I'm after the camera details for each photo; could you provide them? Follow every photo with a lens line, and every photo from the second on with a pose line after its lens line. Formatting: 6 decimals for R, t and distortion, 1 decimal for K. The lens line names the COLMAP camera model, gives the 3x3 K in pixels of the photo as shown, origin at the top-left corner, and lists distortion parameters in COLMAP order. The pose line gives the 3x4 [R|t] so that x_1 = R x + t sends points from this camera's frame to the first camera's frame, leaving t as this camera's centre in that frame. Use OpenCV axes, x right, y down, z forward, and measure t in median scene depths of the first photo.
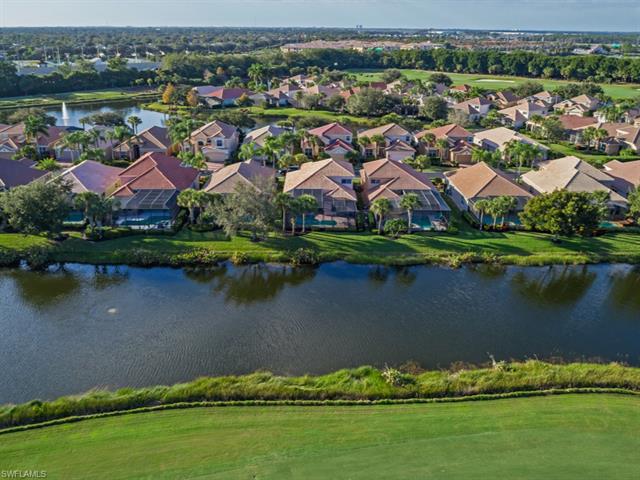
lens RADIAL K [[589.2, 0, 320.0], [0, 589.2, 240.0], [0, 0, 1]] dist [-0.011005, -0.000869]
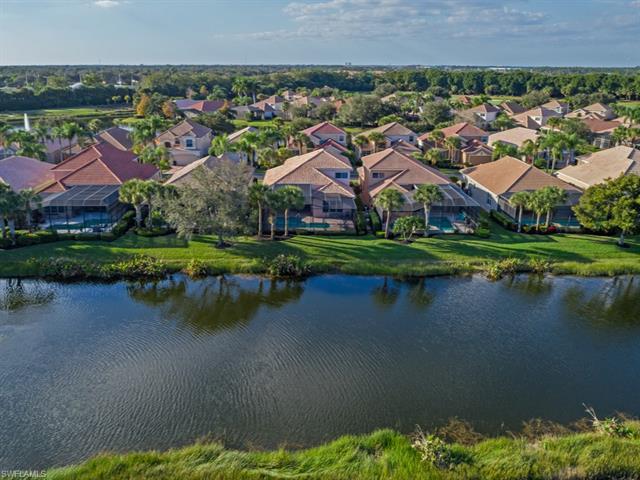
lens RADIAL K [[587.6, 0, 316.1], [0, 587.6, 240.1], [0, 0, 1]] dist [-0.010474, -0.006964]
pose [[0.999941, -0.006171, 0.008918, 0.003546], [0.006676, 0.998304, -0.057830, 0.033417], [-0.008546, 0.057887, 0.998287, 0.233586]]
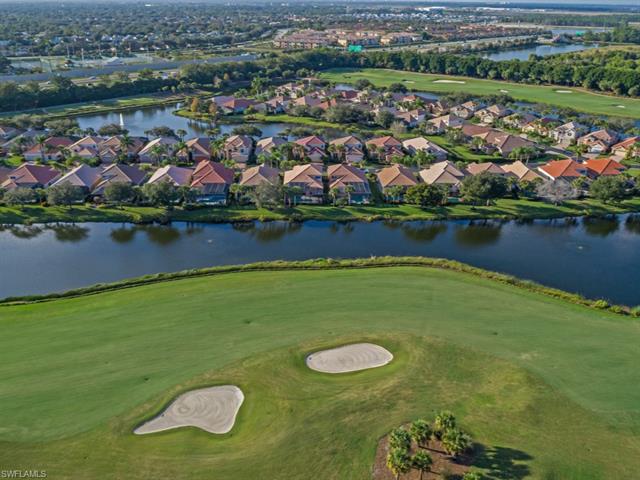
lens RADIAL K [[589.2, 0, 320.0], [0, 589.2, 240.0], [0, 0, 1]] dist [-0.011005, -0.000869]
pose [[0.999861, -0.009274, 0.013873, 0.024548], [0.008656, 0.998998, 0.043916, 0.015264], [-0.014266, -0.043790, 0.998939, -0.878070]]
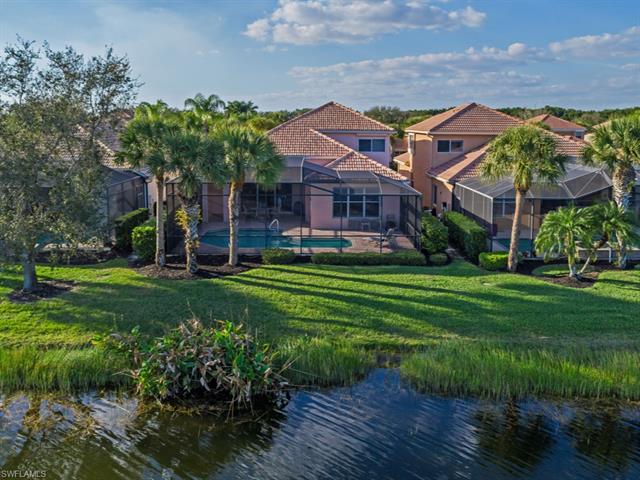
lens RADIAL K [[589.2, 0, 320.0], [0, 589.2, 240.0], [0, 0, 1]] dist [-0.011005, -0.000869]
pose [[0.999943, -0.007901, 0.007125, 0.010142], [0.008913, 0.987789, -0.155543, 0.016238], [-0.005809, 0.155598, 0.987803, 0.682261]]
